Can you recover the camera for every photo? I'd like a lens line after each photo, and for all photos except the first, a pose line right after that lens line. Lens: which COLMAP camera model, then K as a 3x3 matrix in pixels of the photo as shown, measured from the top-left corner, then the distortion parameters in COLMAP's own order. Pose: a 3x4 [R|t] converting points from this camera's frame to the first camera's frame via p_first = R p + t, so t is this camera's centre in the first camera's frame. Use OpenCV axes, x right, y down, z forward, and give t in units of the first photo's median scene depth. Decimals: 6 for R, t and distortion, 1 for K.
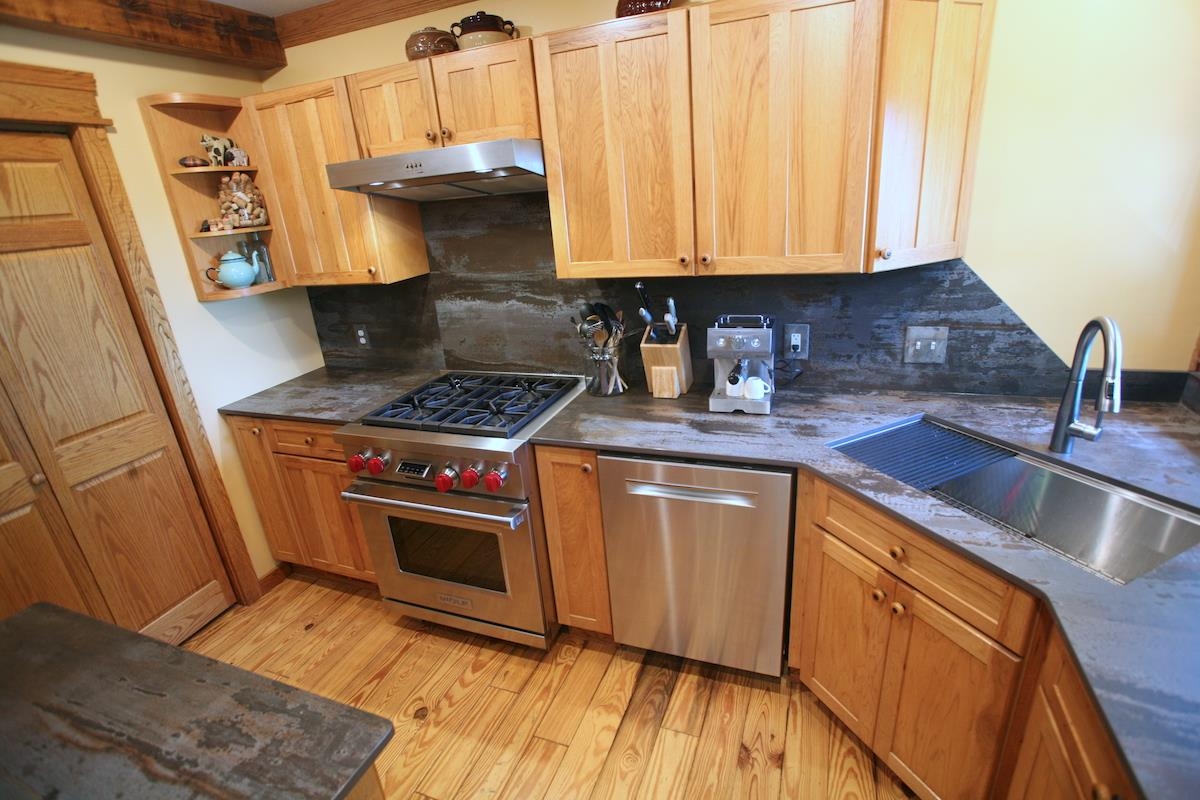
lens RADIAL K [[584.5, 0, 598.8], [0, 584.5, 408.9], [0, 0, 1]] dist [-0.075943, 0.036408]
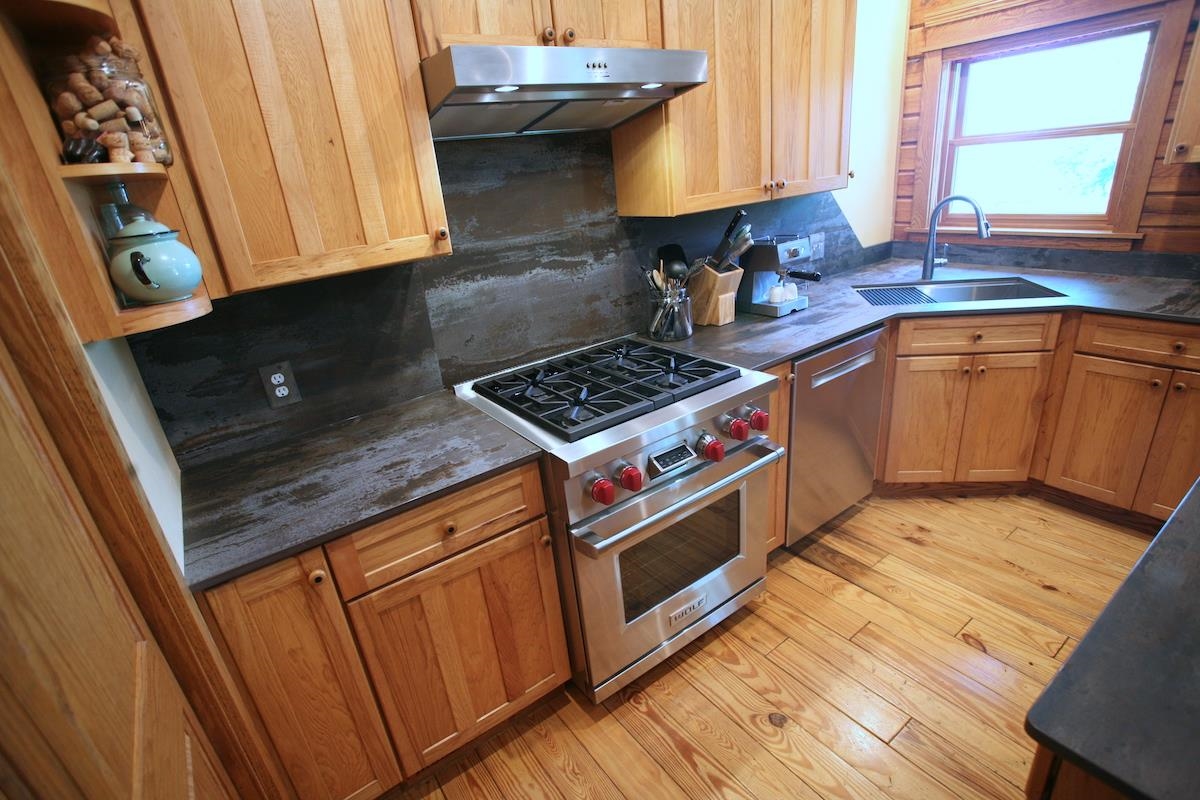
lens RADIAL K [[584.5, 0, 598.8], [0, 584.5, 408.9], [0, 0, 1]] dist [-0.075943, 0.036408]
pose [[0.550621, -0.297420, 0.779973, -0.961170], [0.347382, 0.931264, 0.109877, -0.076732], [-0.759040, 0.210448, 0.616092, 0.575862]]
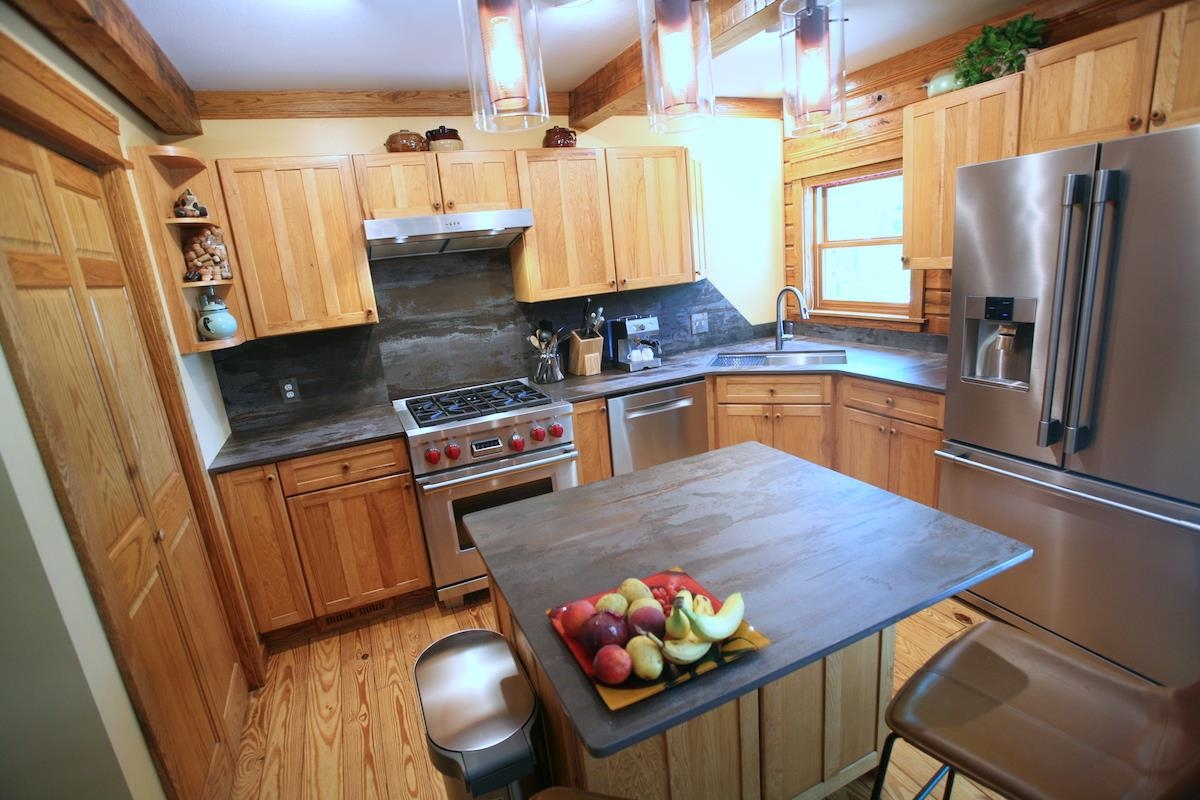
lens RADIAL K [[584.5, 0, 598.8], [0, 584.5, 408.9], [0, 0, 1]] dist [-0.075943, 0.036408]
pose [[0.703378, -0.168611, 0.690528, -1.024762], [0.288004, 0.955748, -0.059993, 0.175721], [-0.649856, 0.241073, 0.720813, -0.119990]]
